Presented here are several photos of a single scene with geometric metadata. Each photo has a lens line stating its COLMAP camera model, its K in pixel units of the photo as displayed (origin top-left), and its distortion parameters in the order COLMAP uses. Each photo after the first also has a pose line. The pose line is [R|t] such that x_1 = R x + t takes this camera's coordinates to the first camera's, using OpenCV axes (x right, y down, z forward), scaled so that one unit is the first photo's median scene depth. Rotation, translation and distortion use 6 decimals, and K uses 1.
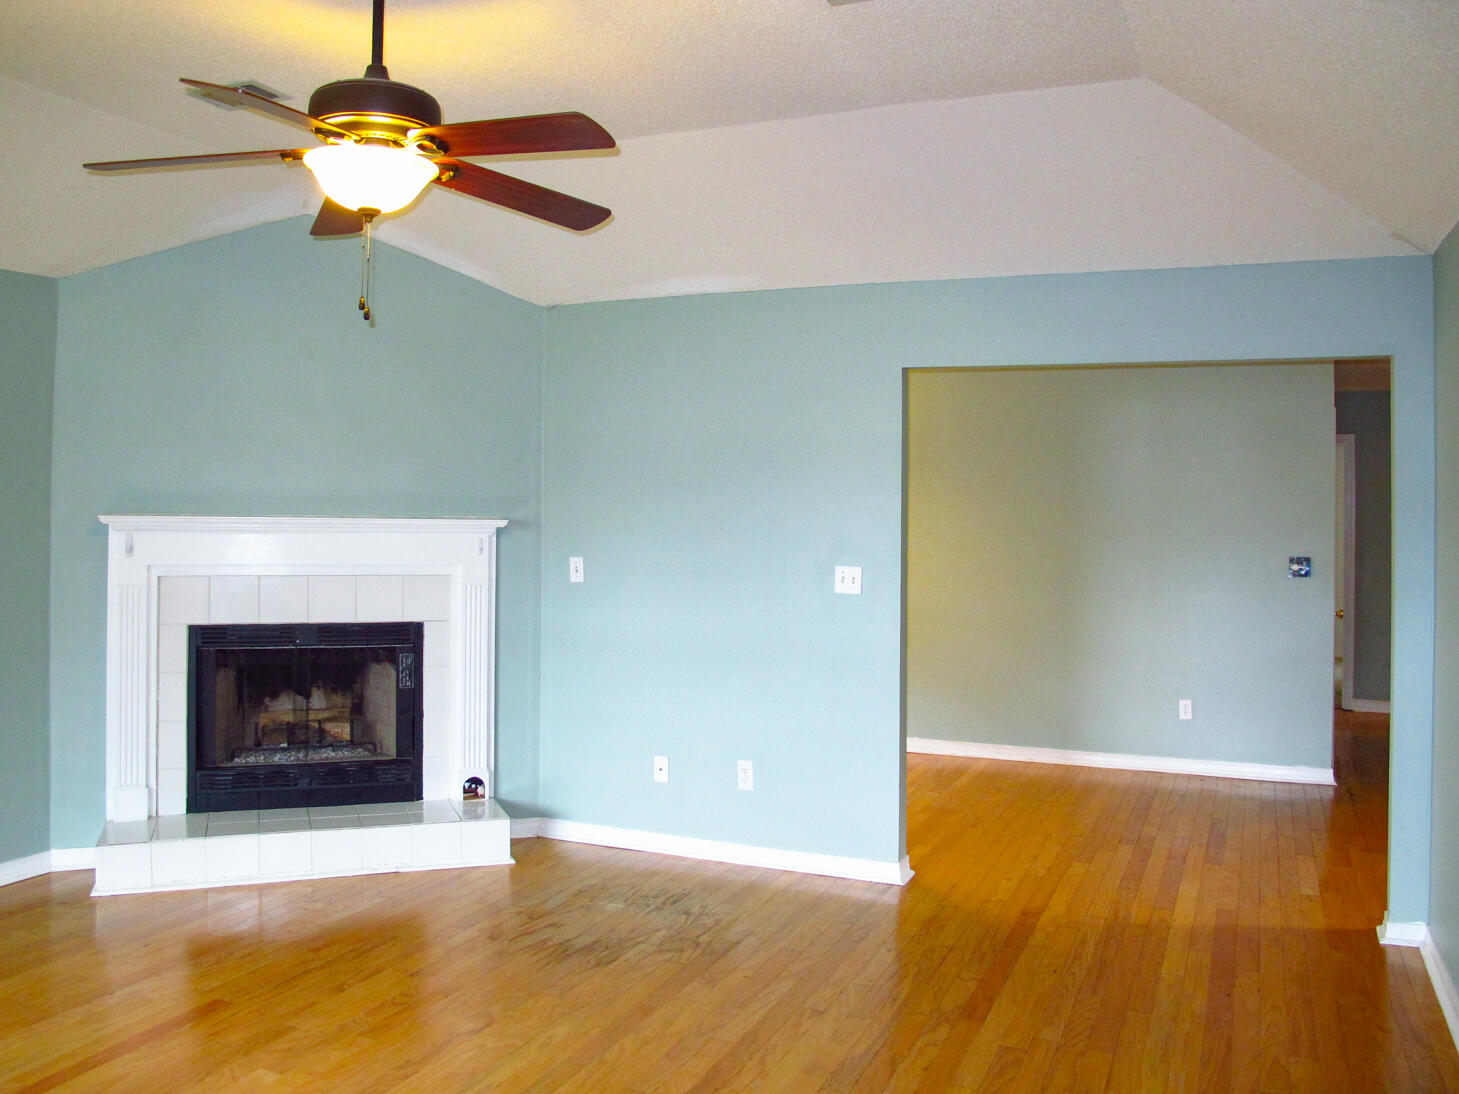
lens RADIAL K [[1259.6, 0, 727.1], [0, 1259.6, 482.0], [0, 0, 1]] dist [-0.139300, 0.101320]
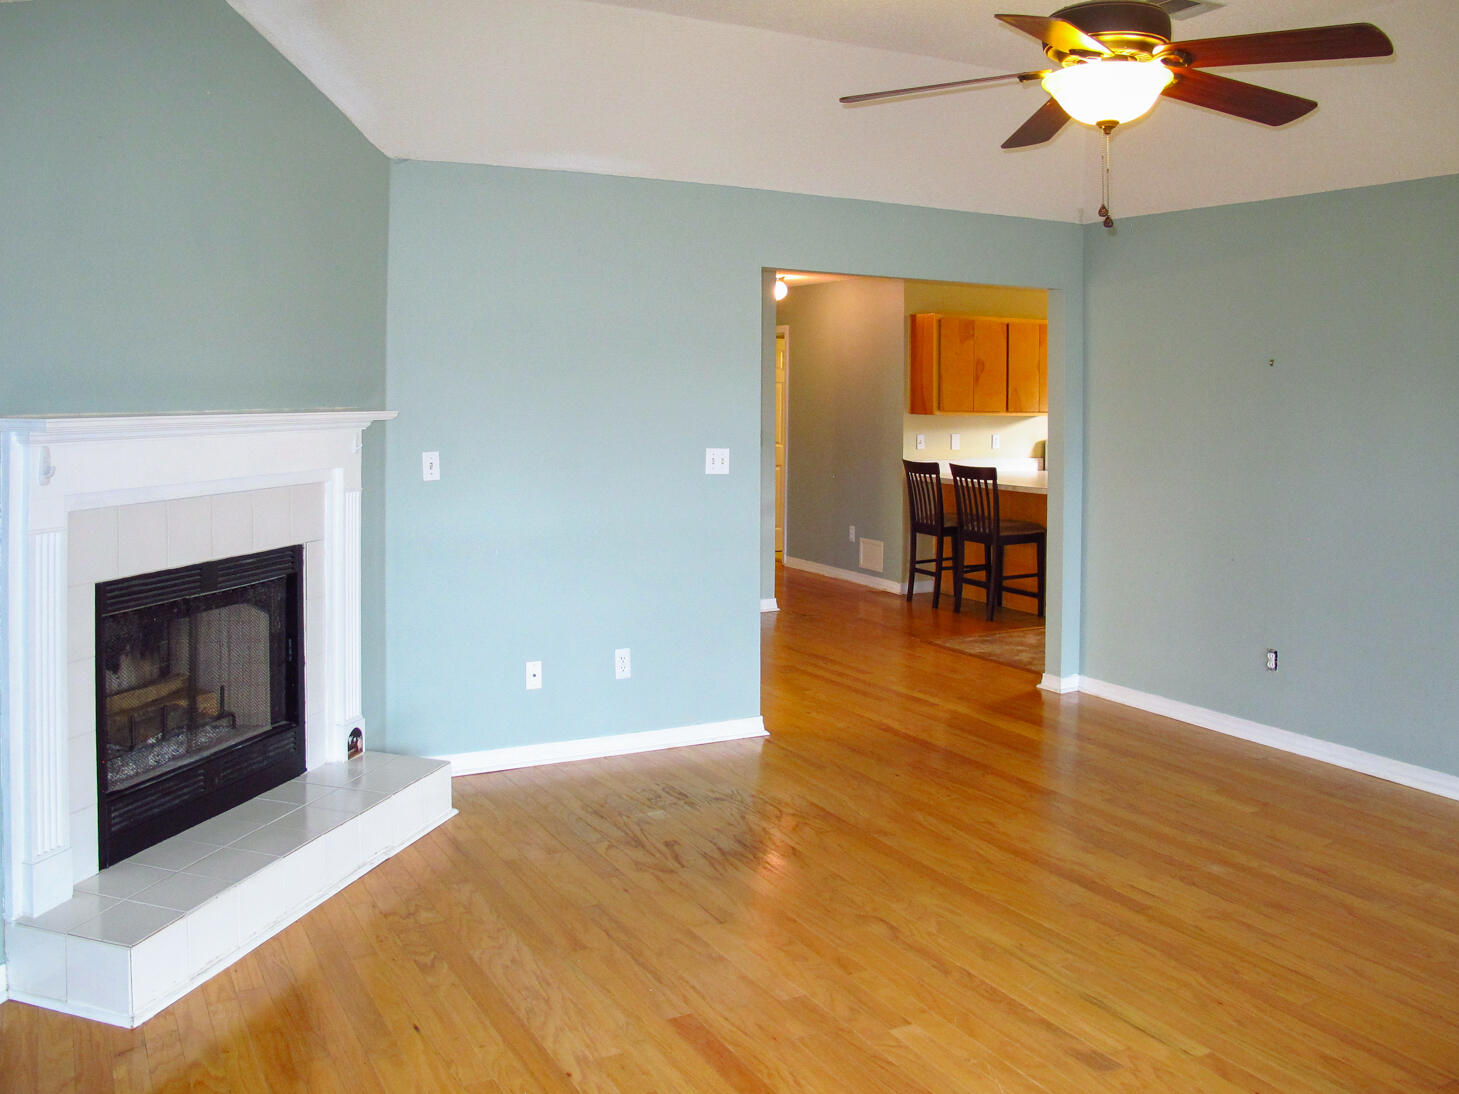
lens RADIAL K [[1275.5, 0, 661.4], [0, 1275.5, 417.9], [0, 0, 1]] dist [-0.124410, 0.073995]
pose [[0.624439, -0.023138, 0.780731, -0.780282], [-0.020444, 0.998735, 0.045950, -0.006760], [-0.780806, -0.044654, 0.623176, 0.375714]]
